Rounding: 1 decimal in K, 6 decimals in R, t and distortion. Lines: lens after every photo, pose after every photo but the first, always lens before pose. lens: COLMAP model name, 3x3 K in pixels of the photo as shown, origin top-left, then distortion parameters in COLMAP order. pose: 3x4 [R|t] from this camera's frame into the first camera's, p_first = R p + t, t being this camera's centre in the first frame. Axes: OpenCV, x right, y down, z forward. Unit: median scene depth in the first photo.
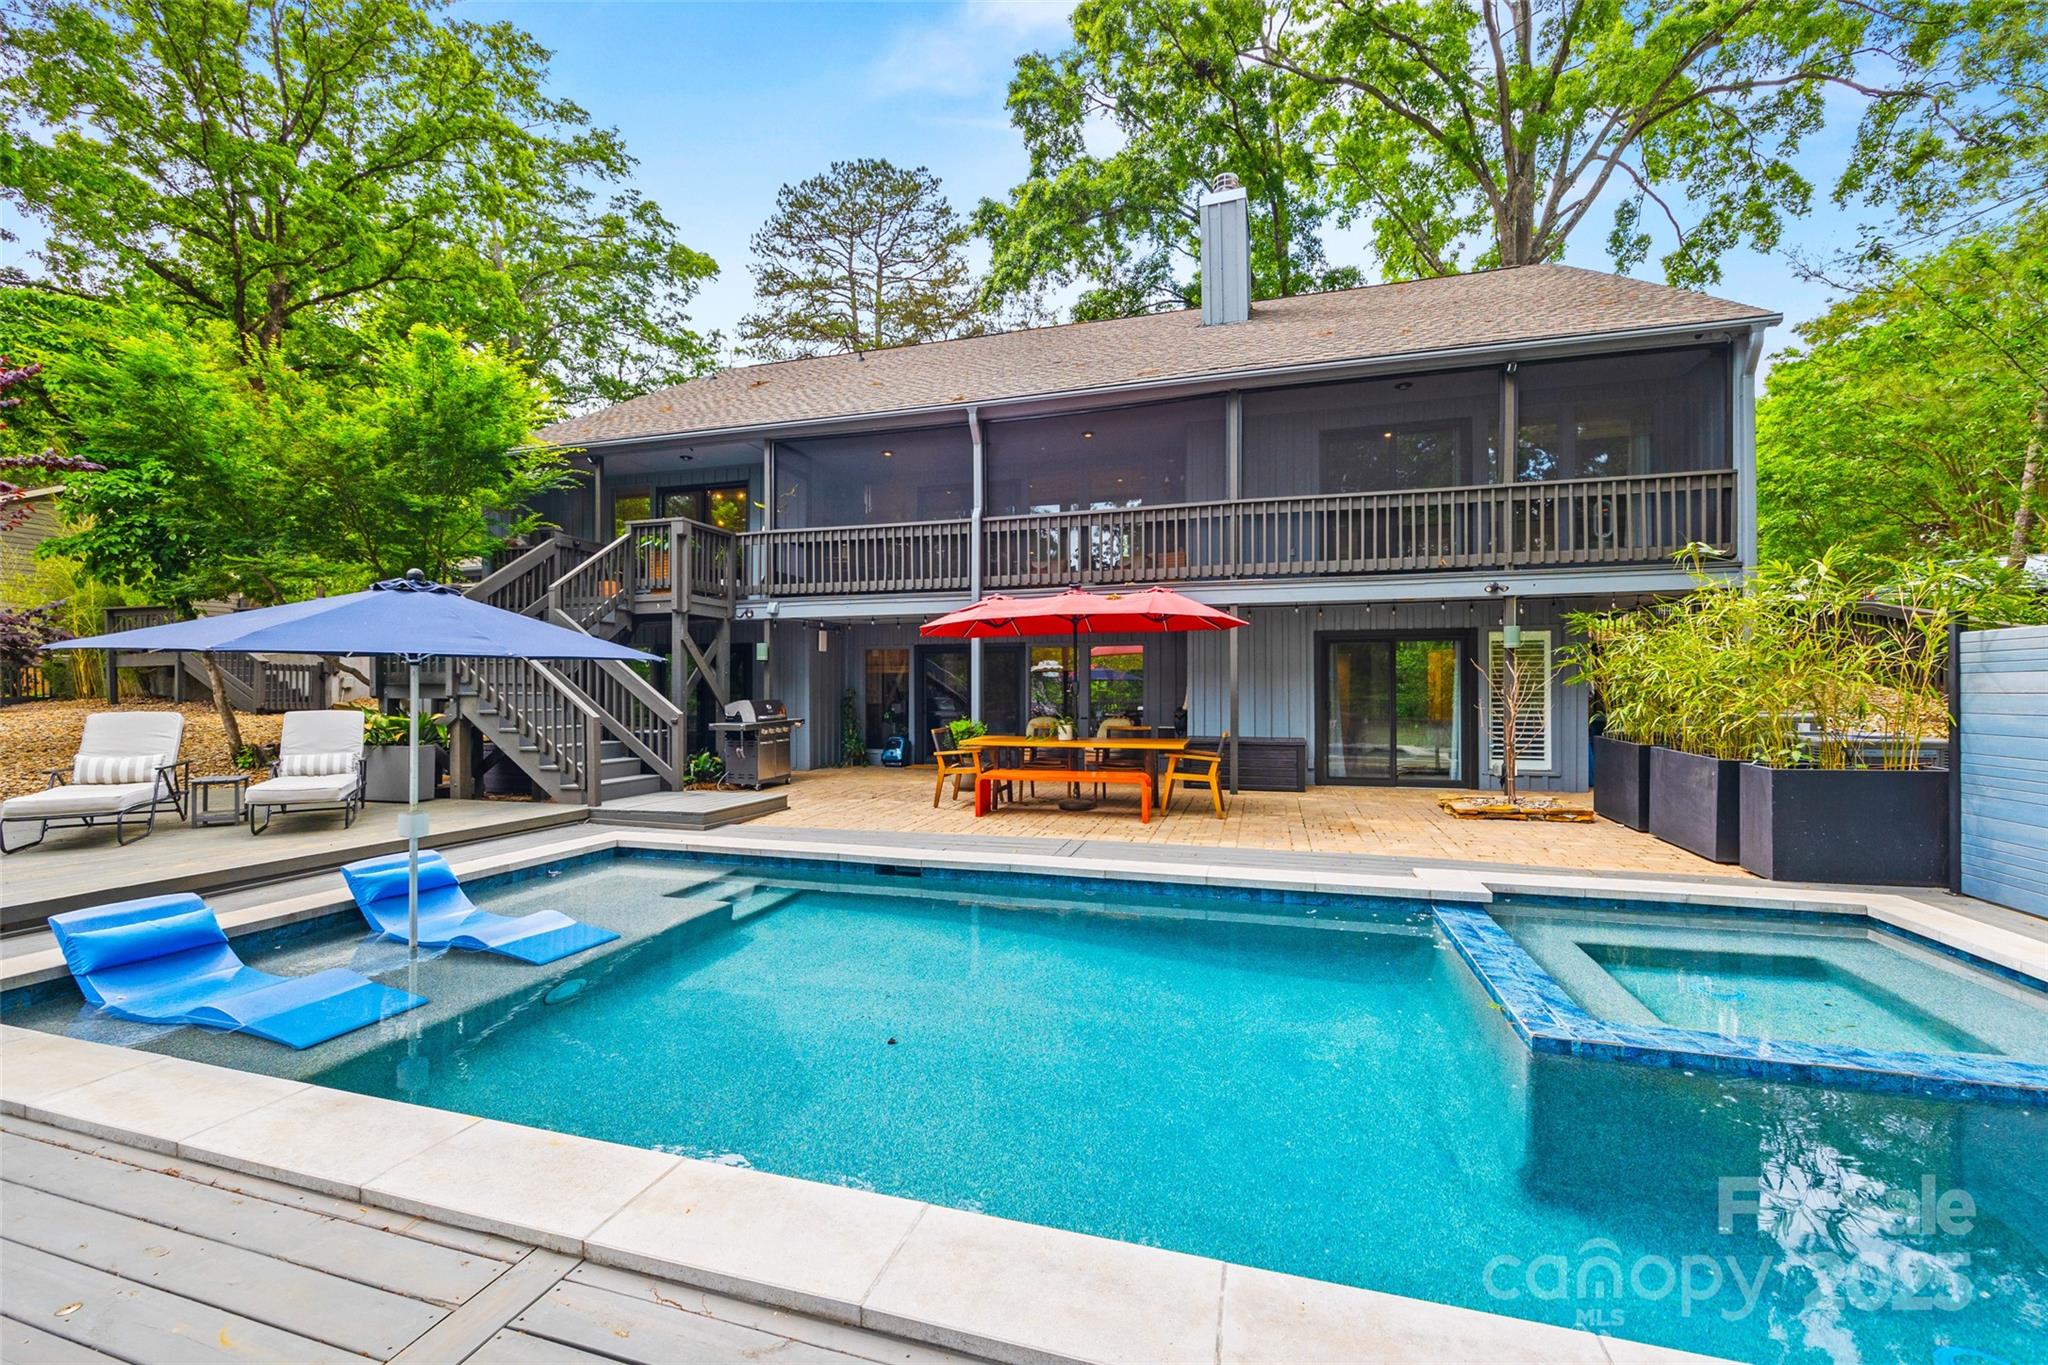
lens RADIAL K [[820.6, 0, 1024.0], [0, 820.6, 682.5], [0, 0, 1]] dist [-0.000051, 0.000196]
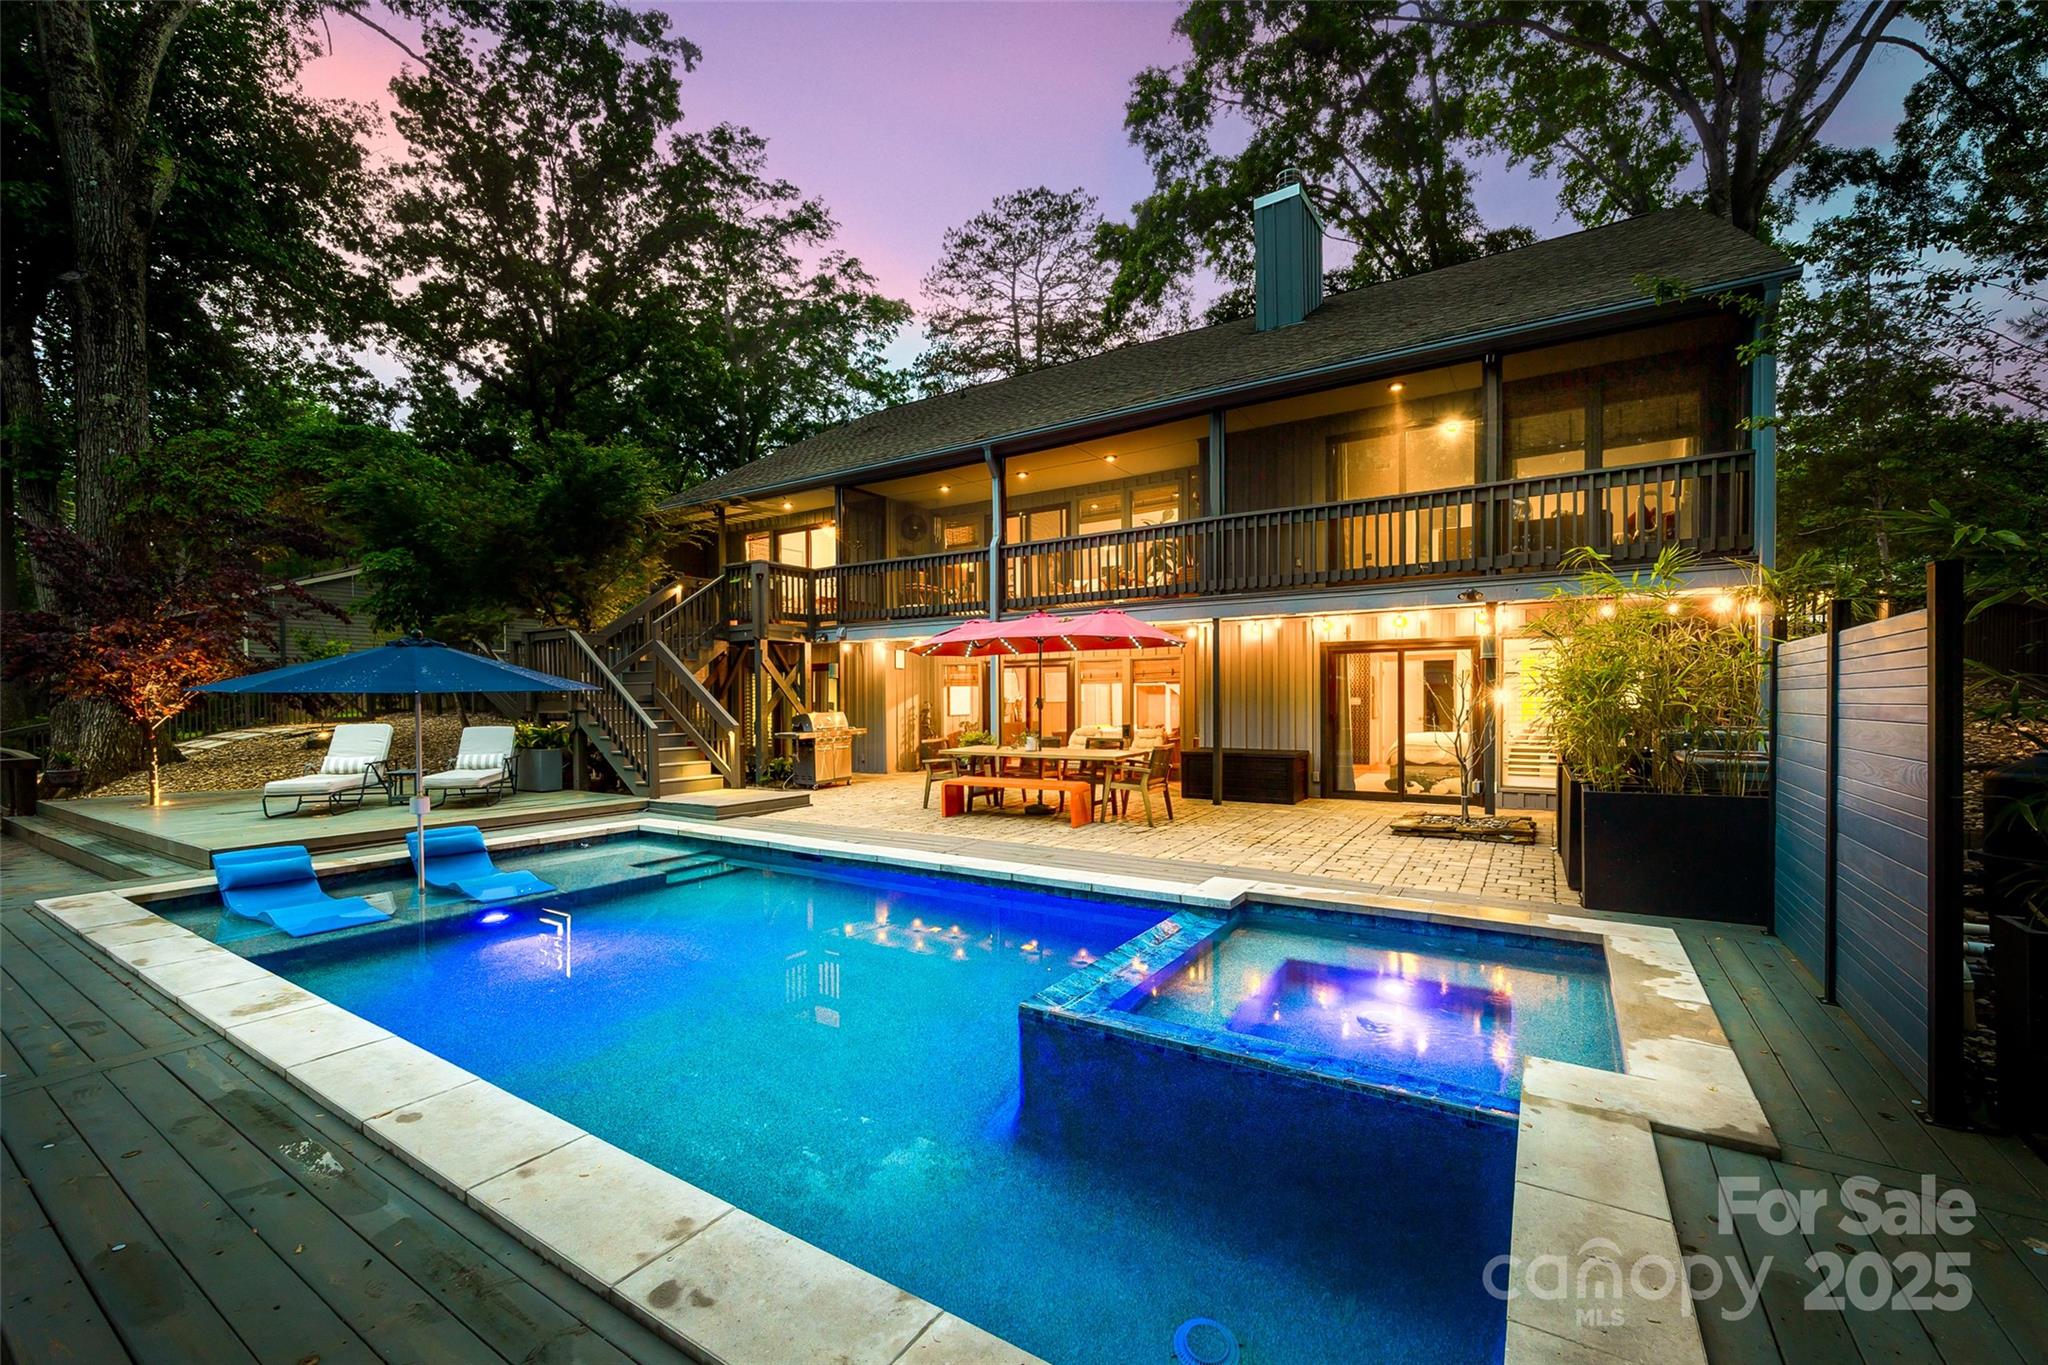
lens RADIAL K [[821.5, 0, 1036.8], [0, 821.5, 702.8], [0, 0, 1]] dist [0.002691, 0.000368]
pose [[0.963298, -0.004406, -0.268396, 0.119641], [0.008969, 0.999835, 0.015777, -0.003479], [0.268283, -0.017606, 0.963179, -0.017669]]
